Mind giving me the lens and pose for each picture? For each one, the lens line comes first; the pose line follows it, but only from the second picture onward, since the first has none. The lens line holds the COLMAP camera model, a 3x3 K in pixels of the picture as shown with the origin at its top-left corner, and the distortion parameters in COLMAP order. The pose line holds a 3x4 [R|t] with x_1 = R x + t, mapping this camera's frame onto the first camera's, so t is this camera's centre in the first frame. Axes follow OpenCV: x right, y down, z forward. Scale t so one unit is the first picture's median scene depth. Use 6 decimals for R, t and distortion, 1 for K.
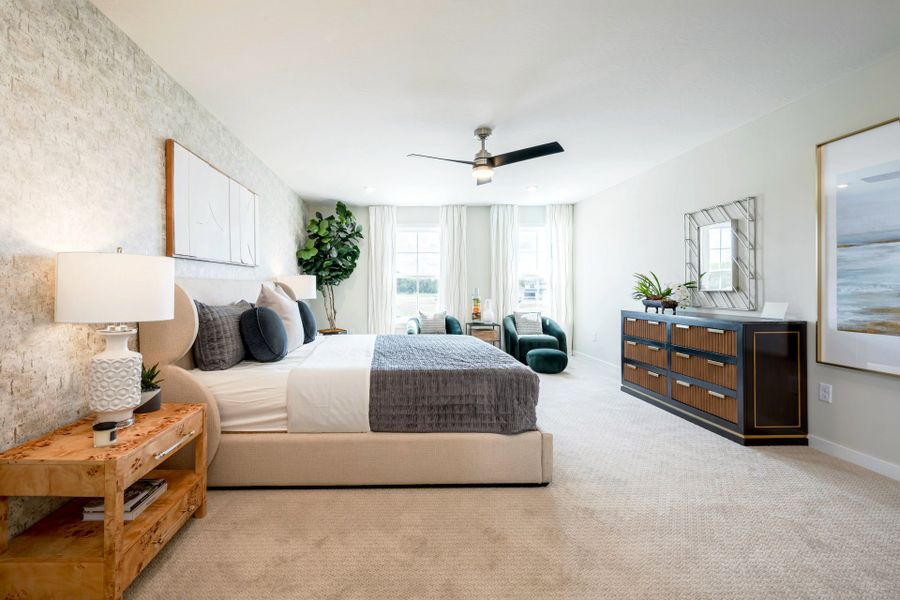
lens RADIAL K [[391.0, 0, 429.4], [0, 391.0, 287.7], [0, 0, 1]] dist [0.000995, -0.000211]
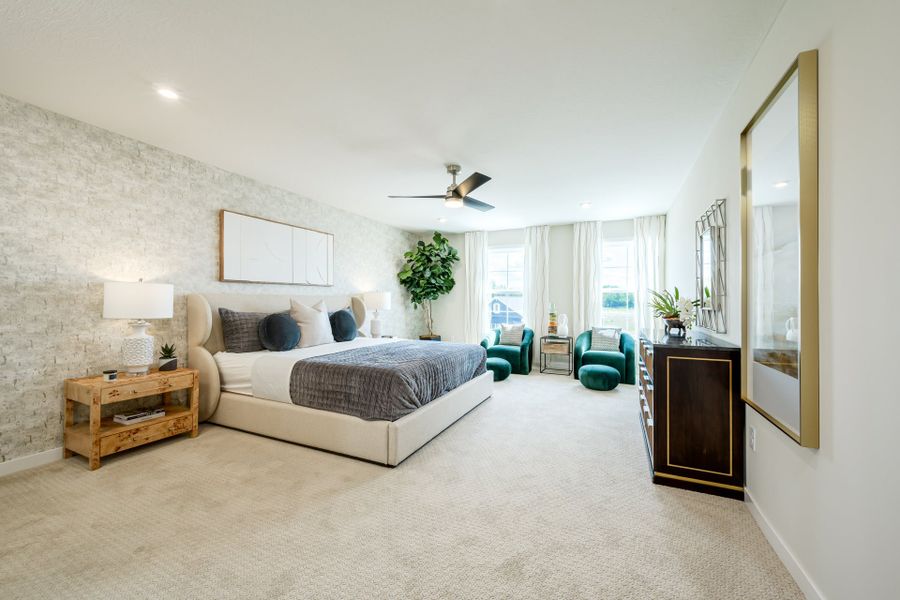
lens RADIAL K [[349.4, 0, 451.7], [0, 349.4, 298.7], [0, 0, 1]] dist [-0.000607, 0.000014]
pose [[0.905218, 0.006497, -0.424898, 0.575939], [-0.010080, 0.999930, -0.006184, -0.005518], [0.424828, 0.009880, 0.905220, 0.063162]]
